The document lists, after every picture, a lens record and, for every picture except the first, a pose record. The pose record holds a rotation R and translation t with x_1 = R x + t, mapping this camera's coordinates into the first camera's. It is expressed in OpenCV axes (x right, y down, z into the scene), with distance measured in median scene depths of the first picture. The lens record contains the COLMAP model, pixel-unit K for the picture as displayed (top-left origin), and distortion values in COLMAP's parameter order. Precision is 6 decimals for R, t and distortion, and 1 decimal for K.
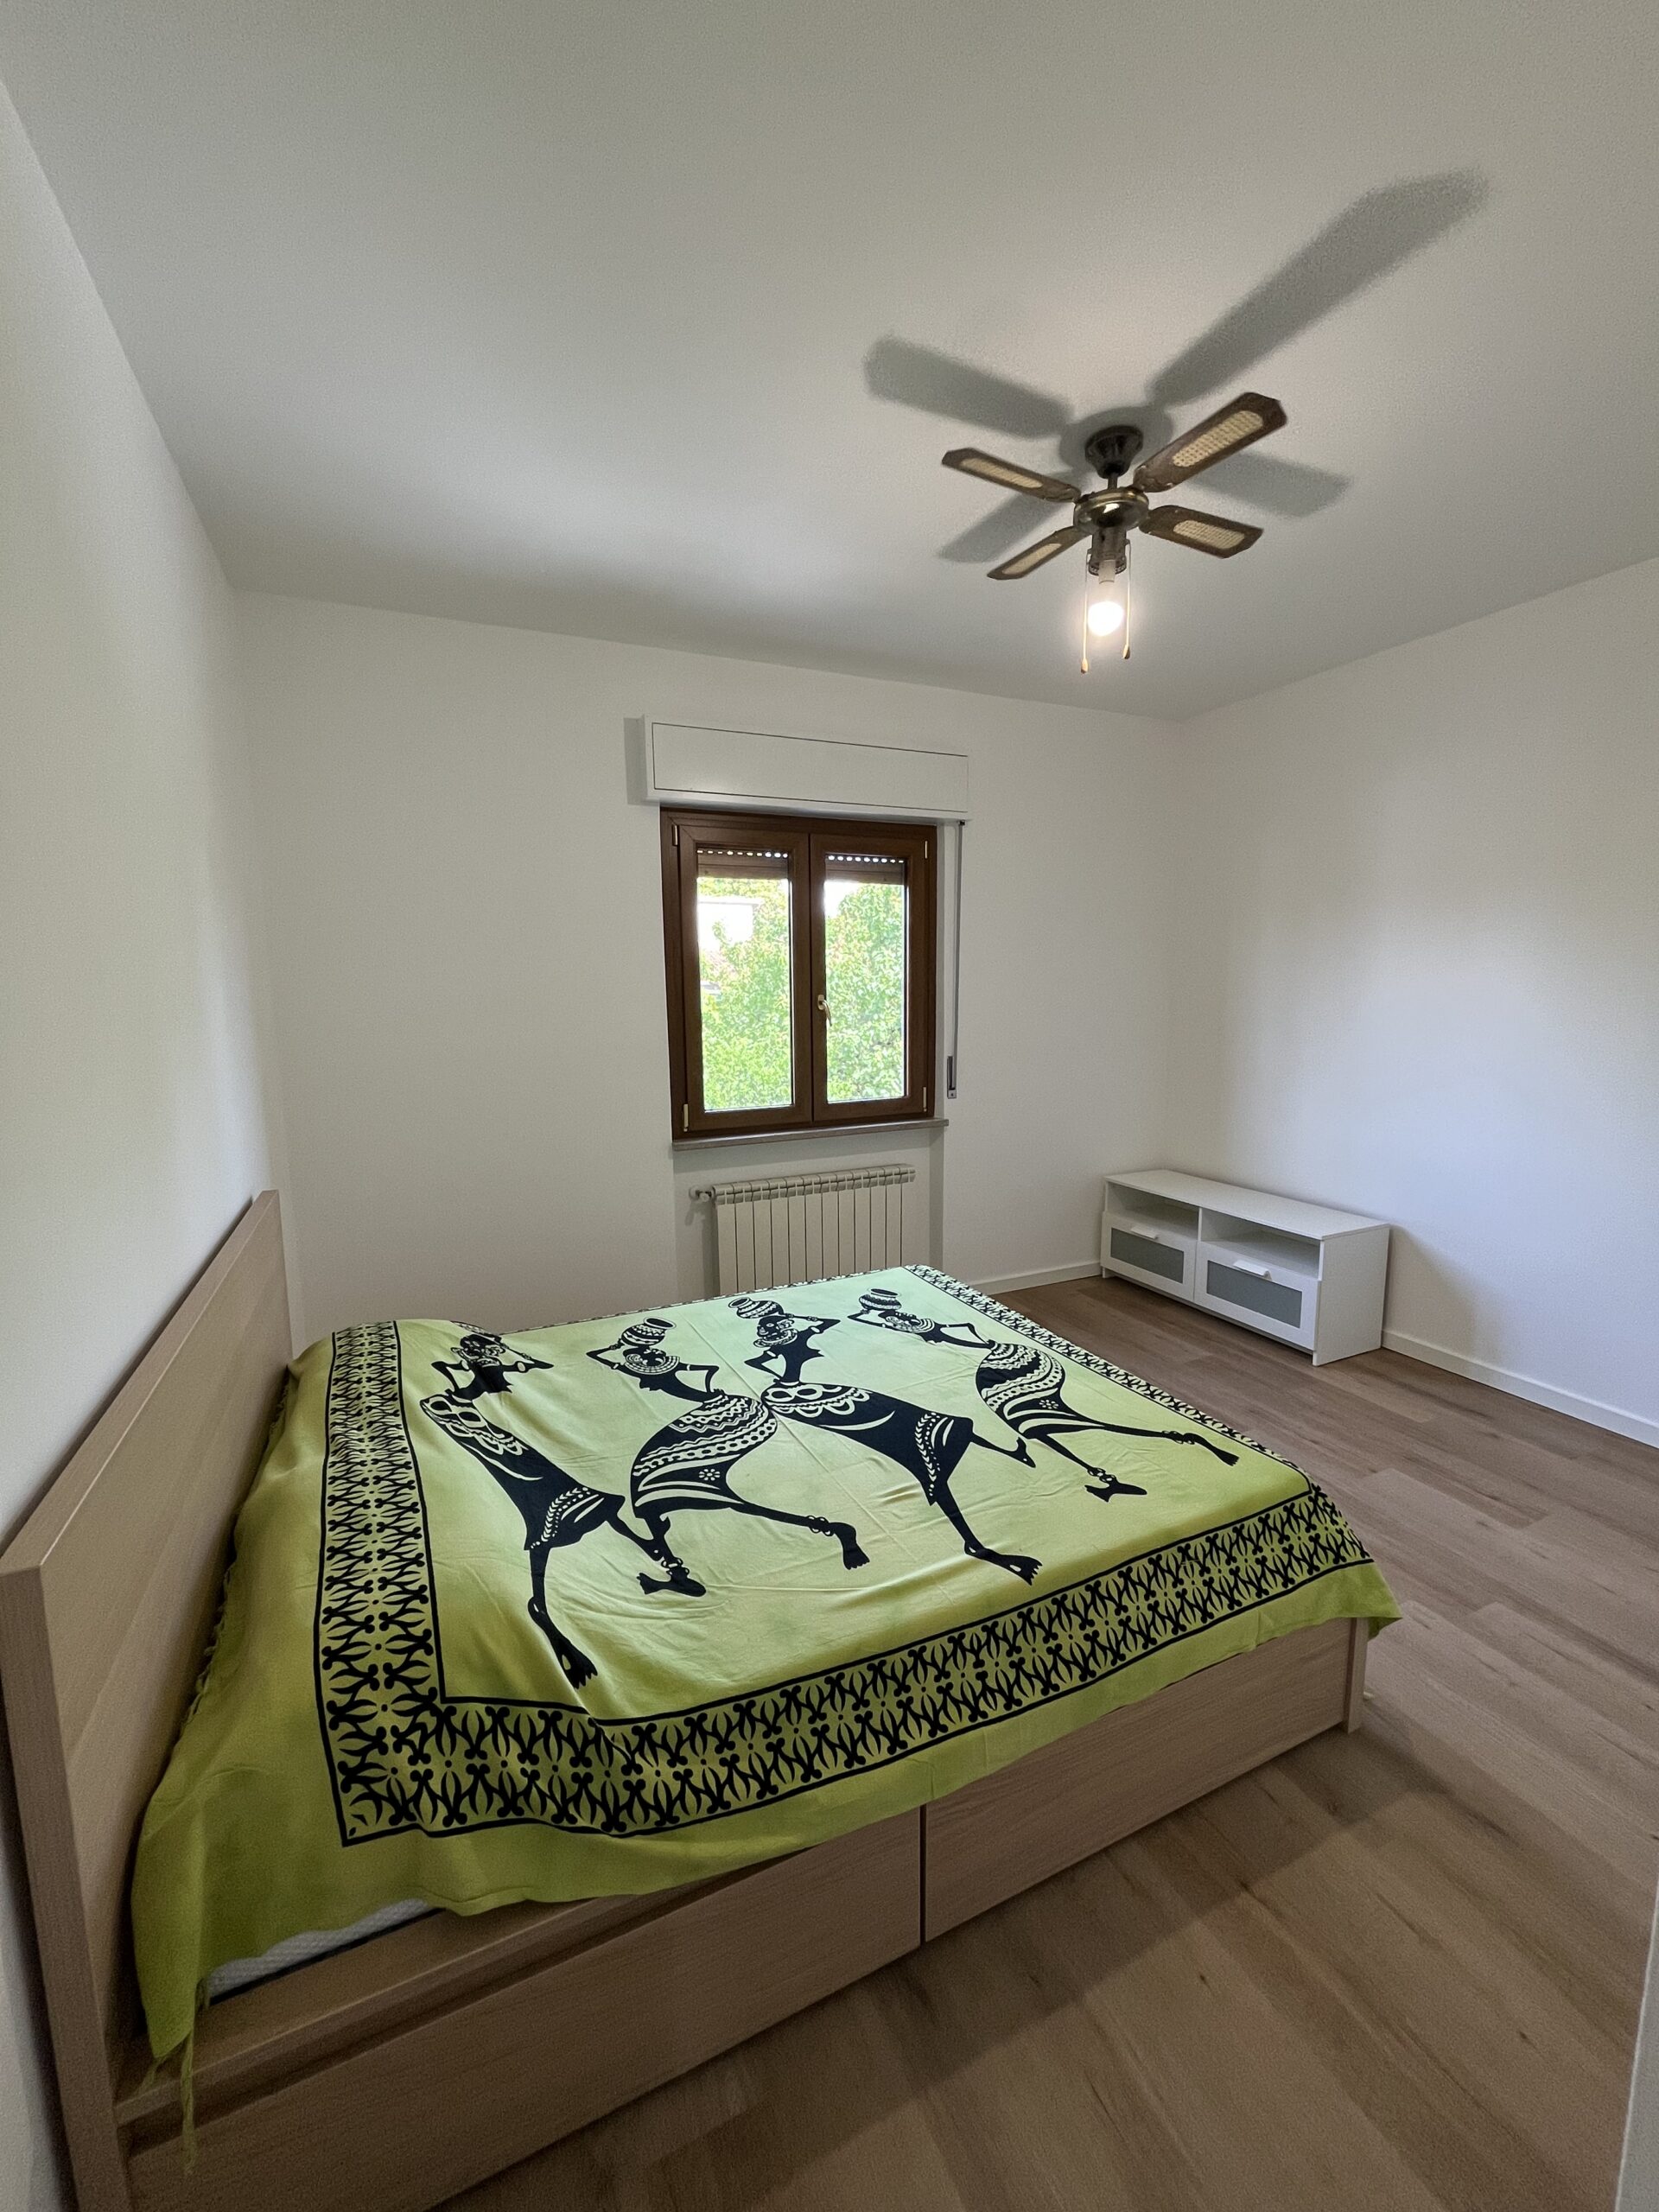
lens RADIAL K [[893.8, 0, 833.5], [0, 893.8, 1100.9], [0, 0, 1]] dist [-0.008939, 0.000601]
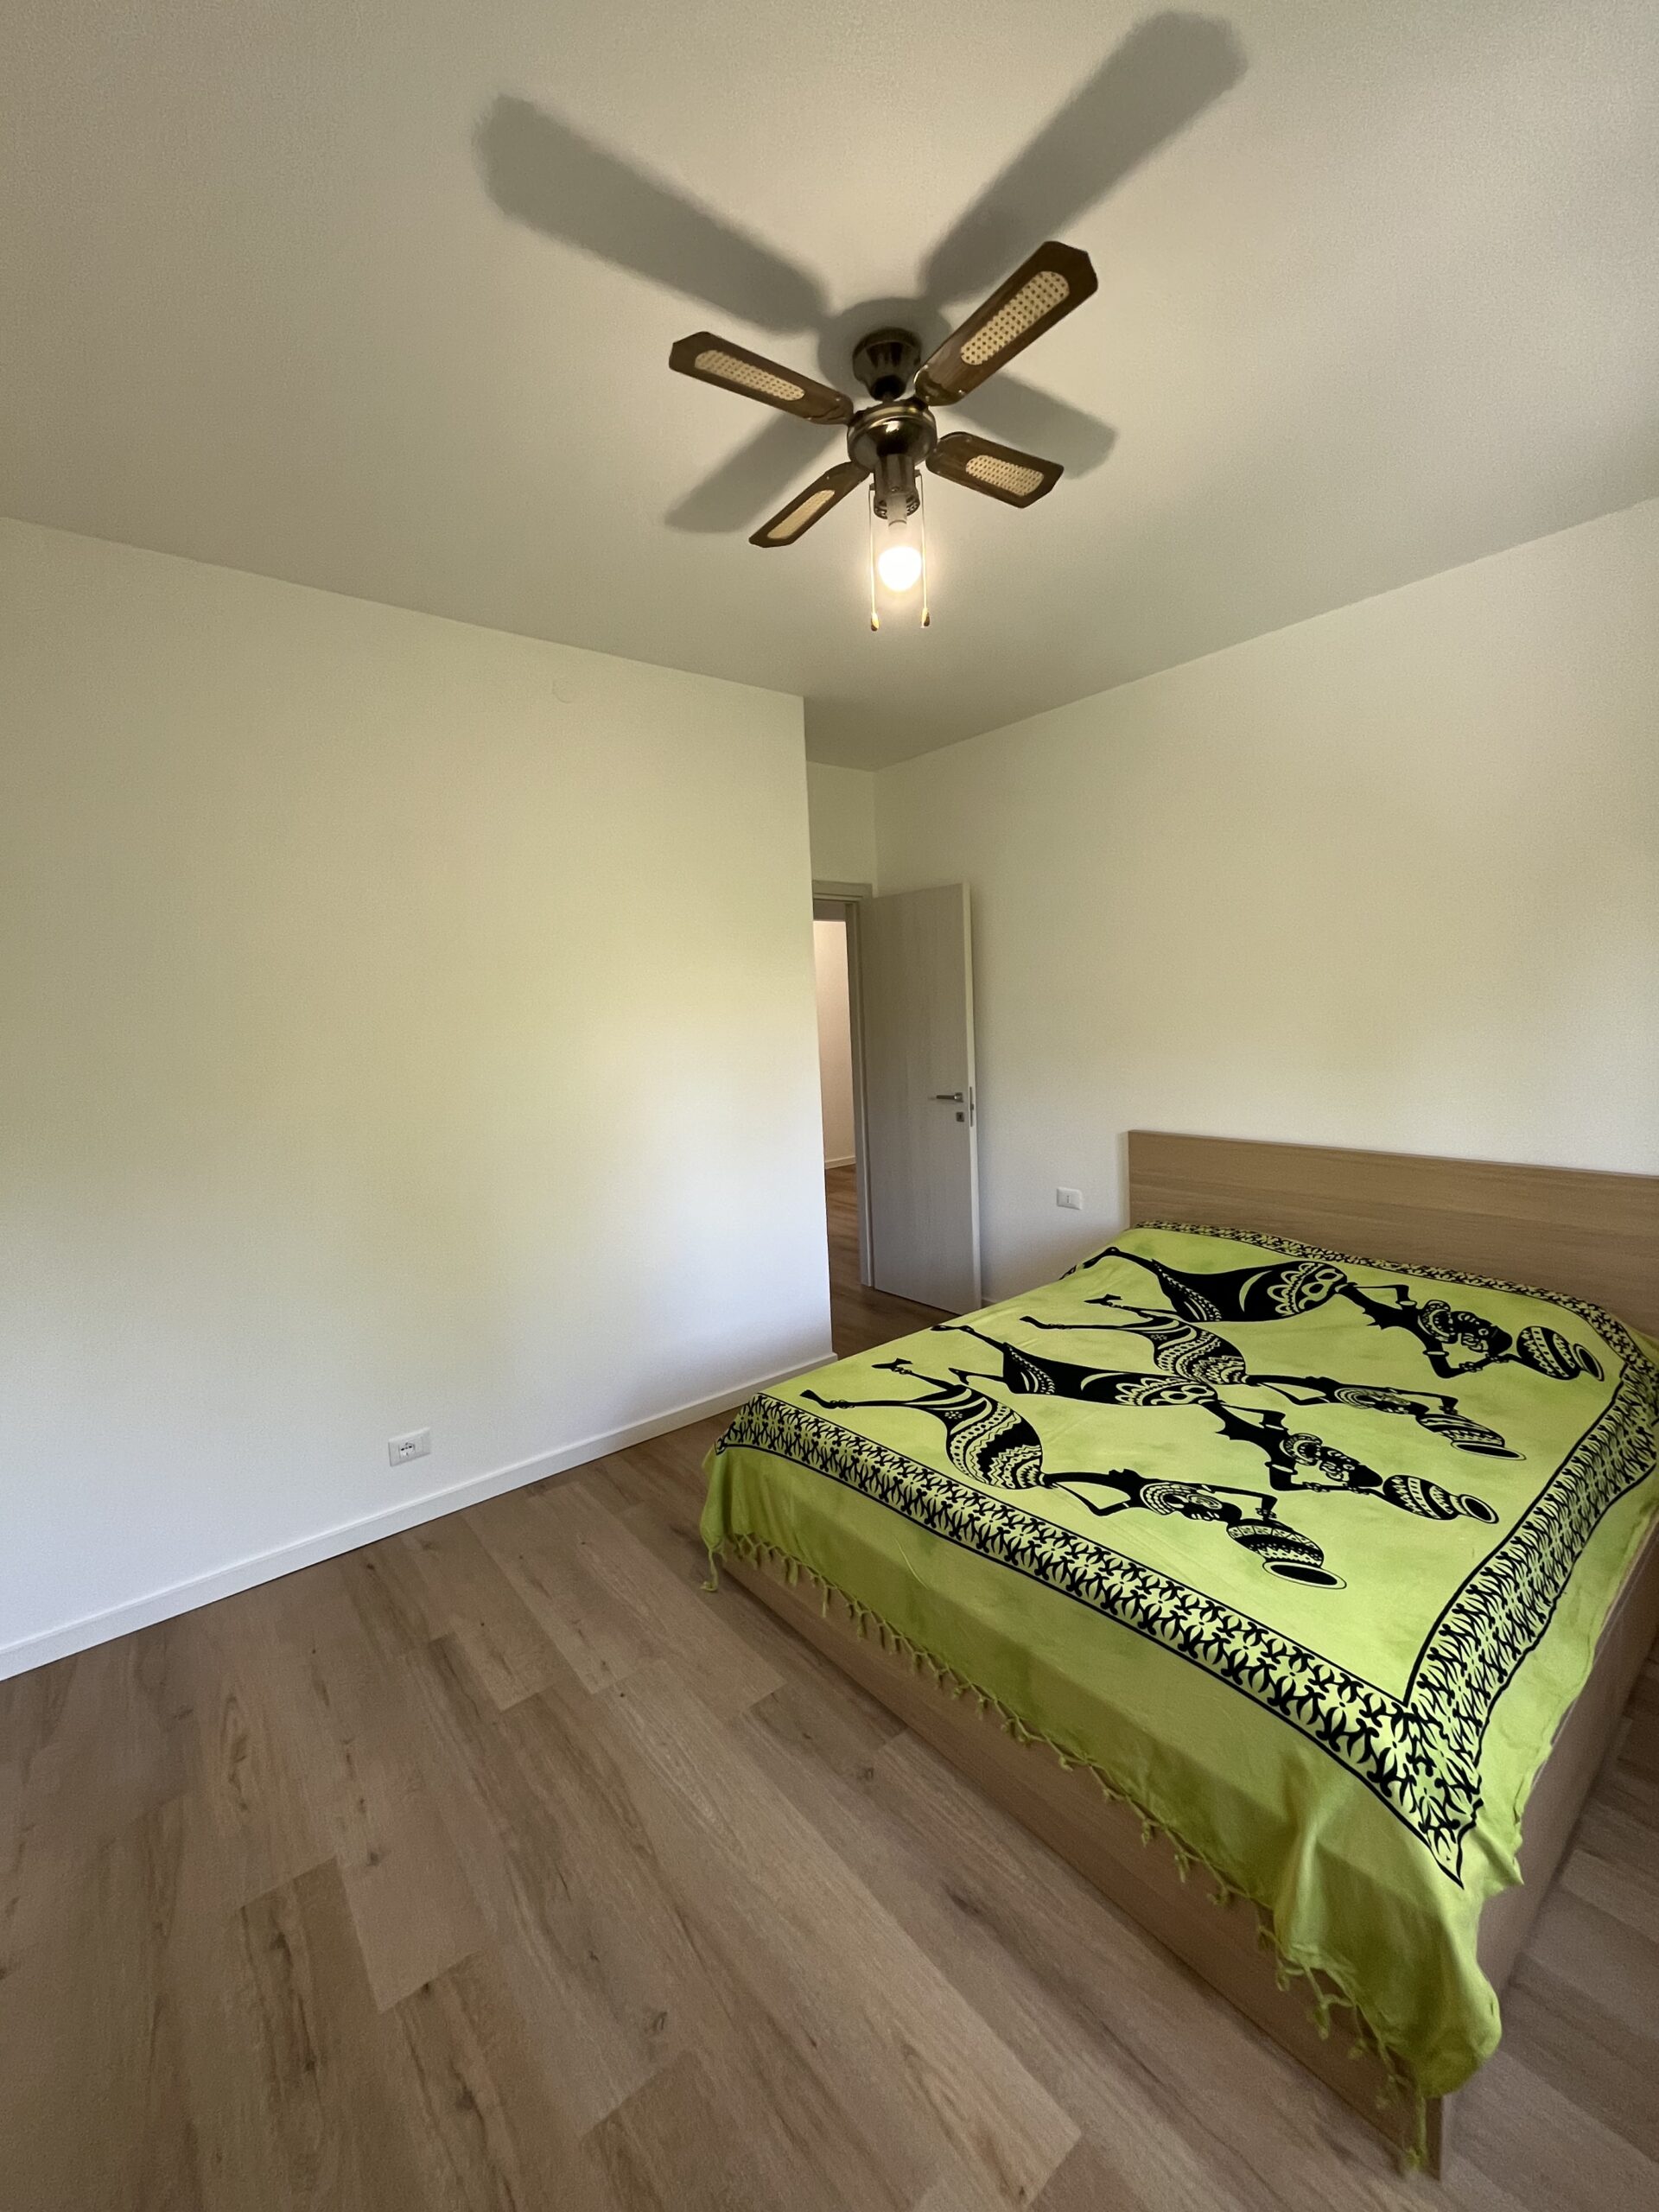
lens RADIAL K [[893.8, 0, 827.4], [0, 893.8, 1104.7], [0, 0, 1]] dist [-0.008939, 0.000601]
pose [[-0.970398, 0.084437, -0.226268, 0.569100], [0.027908, 0.969820, 0.242221, -0.263306], [0.239892, 0.228736, -0.943468, 1.798170]]
